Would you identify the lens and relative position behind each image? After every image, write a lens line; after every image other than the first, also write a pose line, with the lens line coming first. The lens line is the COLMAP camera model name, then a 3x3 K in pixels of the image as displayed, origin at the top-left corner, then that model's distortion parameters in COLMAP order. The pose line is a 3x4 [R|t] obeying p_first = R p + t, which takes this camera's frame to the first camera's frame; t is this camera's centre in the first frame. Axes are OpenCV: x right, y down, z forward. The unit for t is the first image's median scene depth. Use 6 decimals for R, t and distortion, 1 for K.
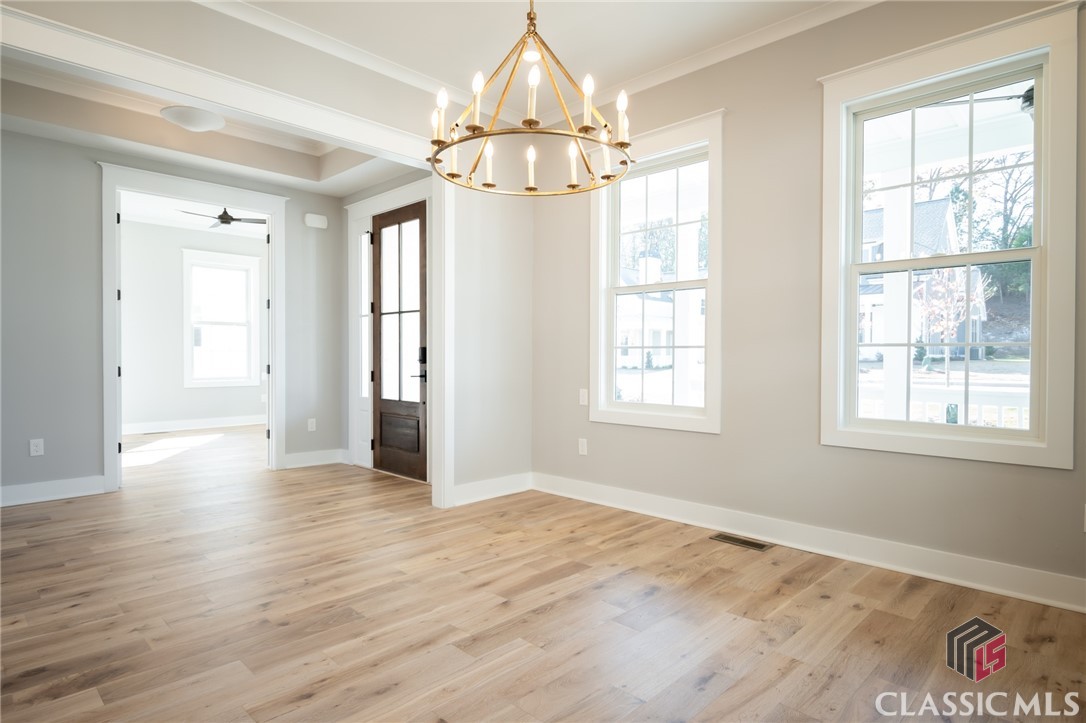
lens RADIAL K [[598.0, 0, 546.2], [0, 598.0, 359.3], [0, 0, 1]] dist [0.000323, 0.000018]
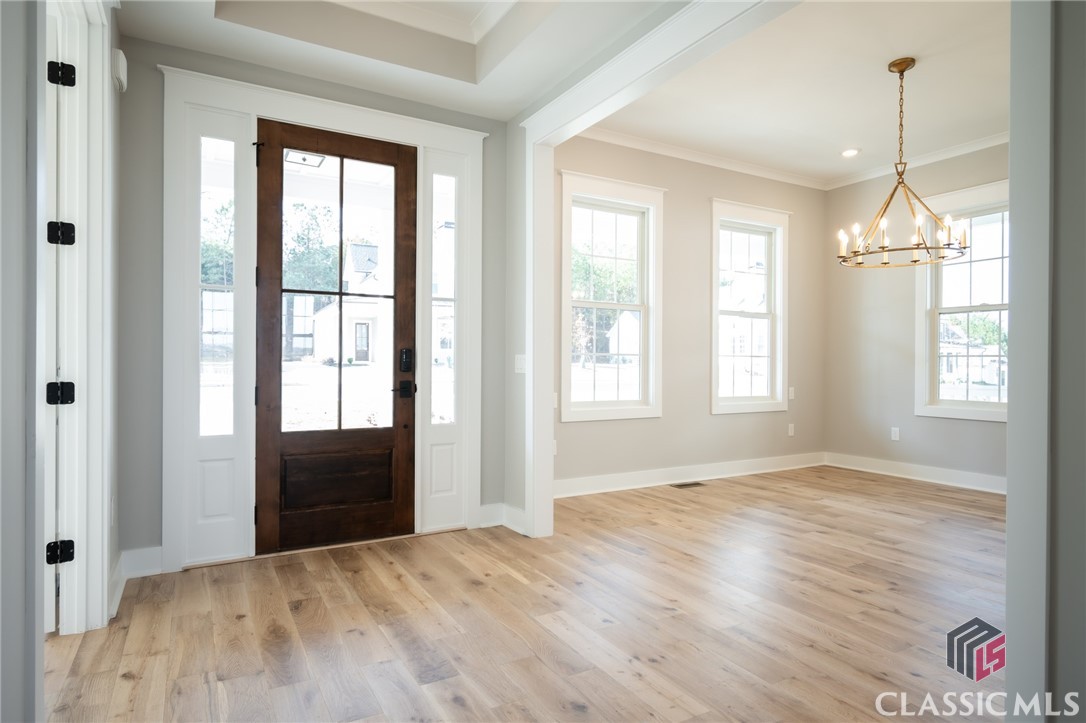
lens RADIAL K [[614.8, 0, 547.3], [0, 614.8, 361.9], [0, 0, 1]] dist [0.001209, 0.000195]
pose [[0.272140, 0.000471, 0.962258, -1.088062], [0.000951, 0.999999, -0.000758, -0.004879], [-0.962257, 0.001121, 0.272139, 0.791693]]
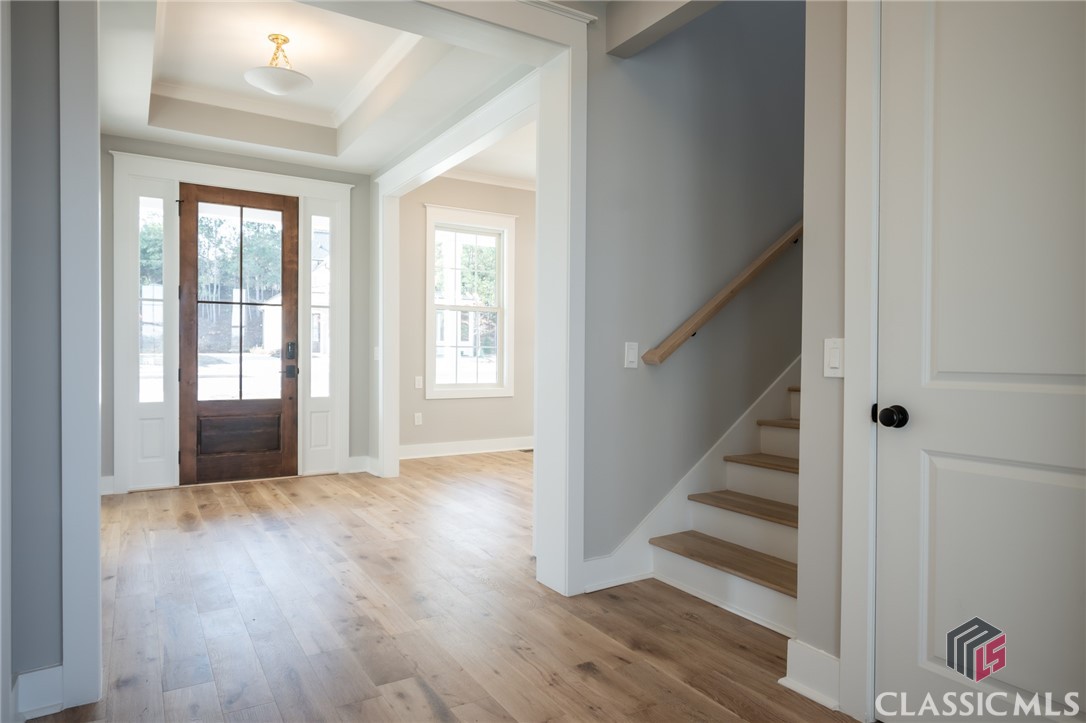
lens RADIAL K [[657.3, 0, 543.0], [0, 657.3, 361.5], [0, 0, 1]] dist [0.002689, -0.000085]
pose [[0.239307, -0.009685, 0.970896, -1.466347], [-0.000688, 0.999948, 0.010145, -0.000221], [-0.970944, -0.003096, 0.239288, 0.405740]]
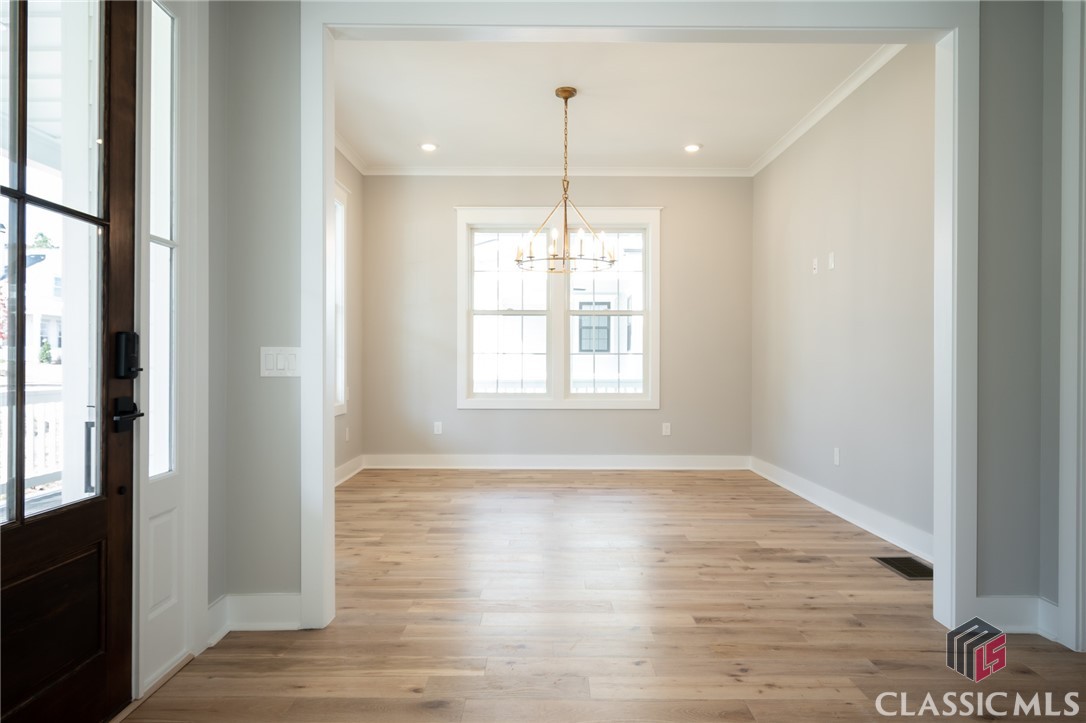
lens RADIAL K [[675.0, 0, 545.0], [0, 675.0, 362.3], [0, 0, 1]] dist [0.000965, -0.000666]
pose [[-0.698321, -0.004599, 0.715770, -0.830178], [-0.000760, 0.999984, 0.005683, -0.005977], [-0.715784, 0.003425, -0.698313, 1.371125]]
